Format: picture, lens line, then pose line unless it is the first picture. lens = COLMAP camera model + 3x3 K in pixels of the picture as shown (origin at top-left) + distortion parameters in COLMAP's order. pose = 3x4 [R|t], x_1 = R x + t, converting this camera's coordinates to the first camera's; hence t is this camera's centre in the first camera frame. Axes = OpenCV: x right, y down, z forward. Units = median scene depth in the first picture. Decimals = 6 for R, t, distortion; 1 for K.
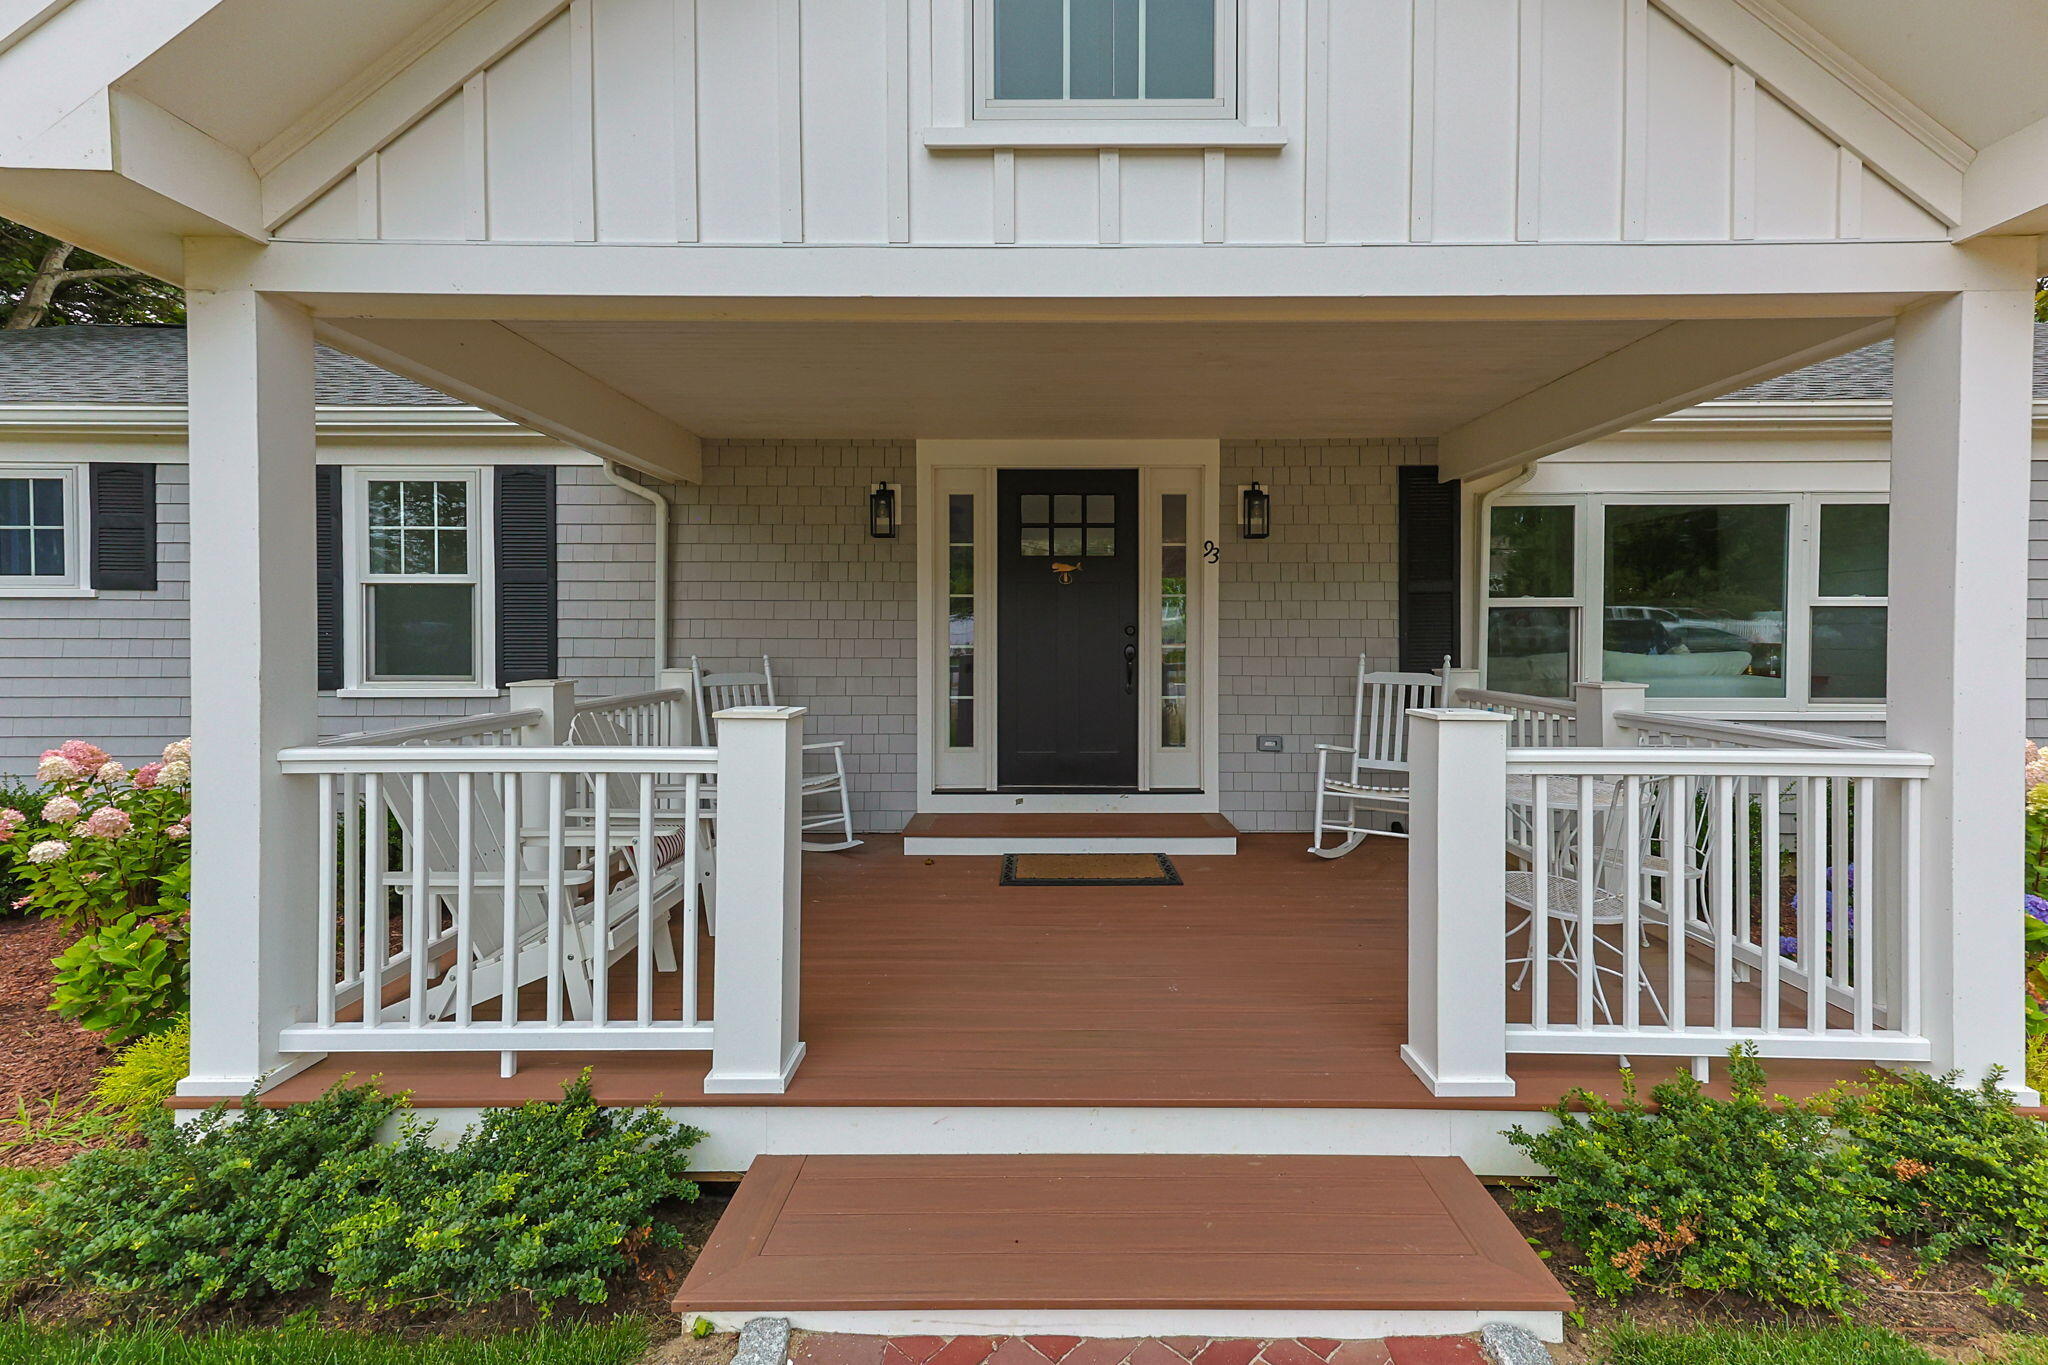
lens RADIAL K [[782.6, 0, 1053.2], [0, 782.6, 635.9], [0, 0, 1]] dist [0.009316, 0.000088]
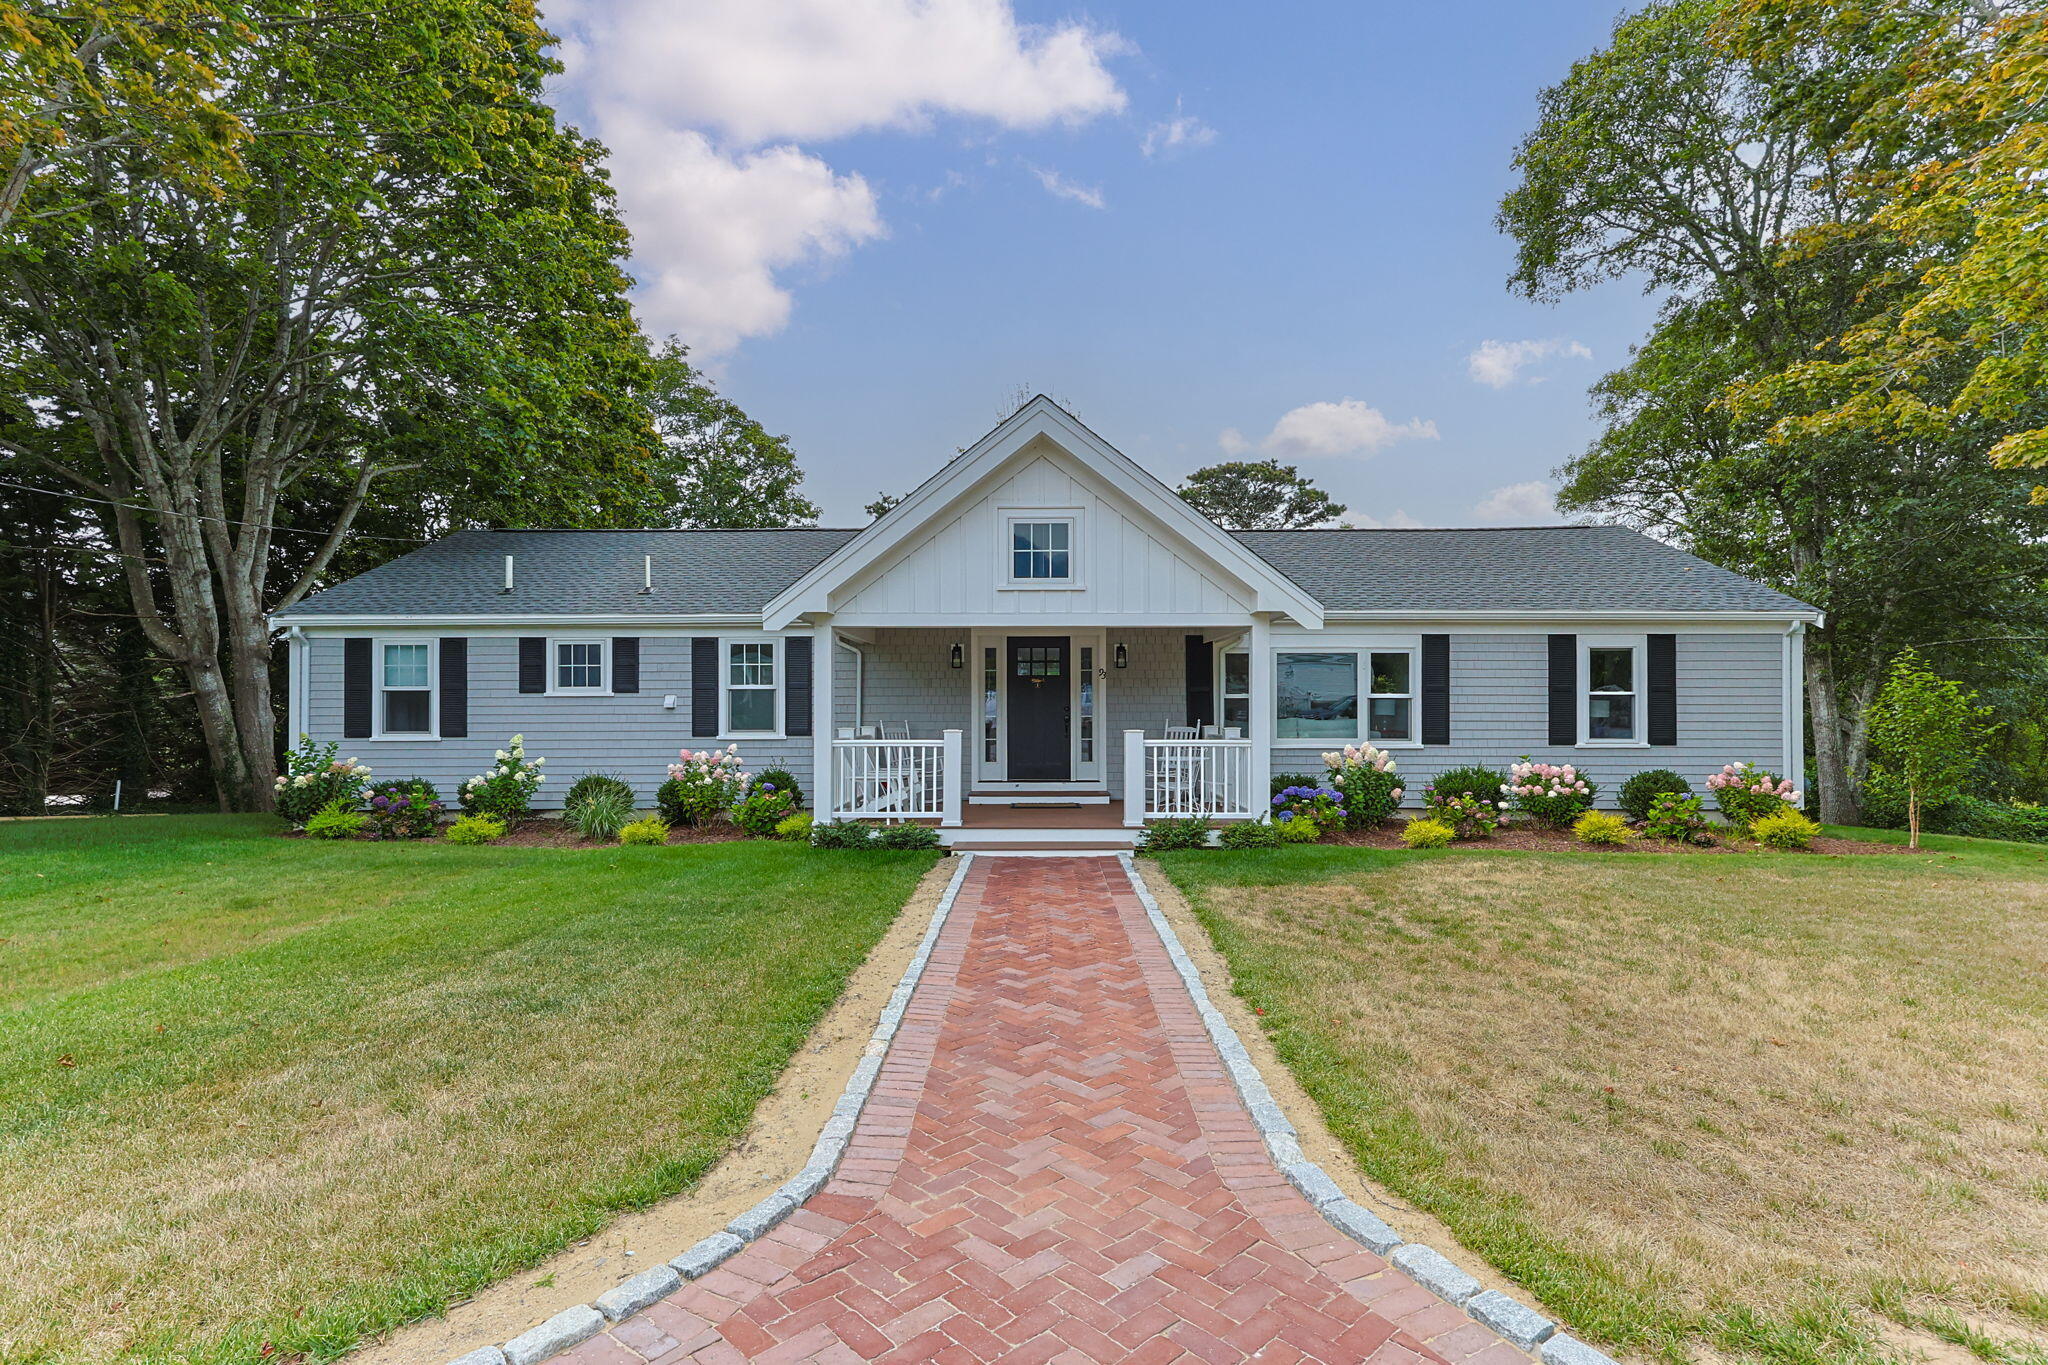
lens RADIAL K [[942.0, 0, 1024.0], [0, 942.0, 682.5], [0, 0, 1]] dist [0.000367, 0.000031]
pose [[0.999641, -0.004172, -0.026448, 0.047361], [0.003374, 0.999540, -0.030148, -0.001825], [0.026562, 0.030048, 0.999195, -1.686773]]
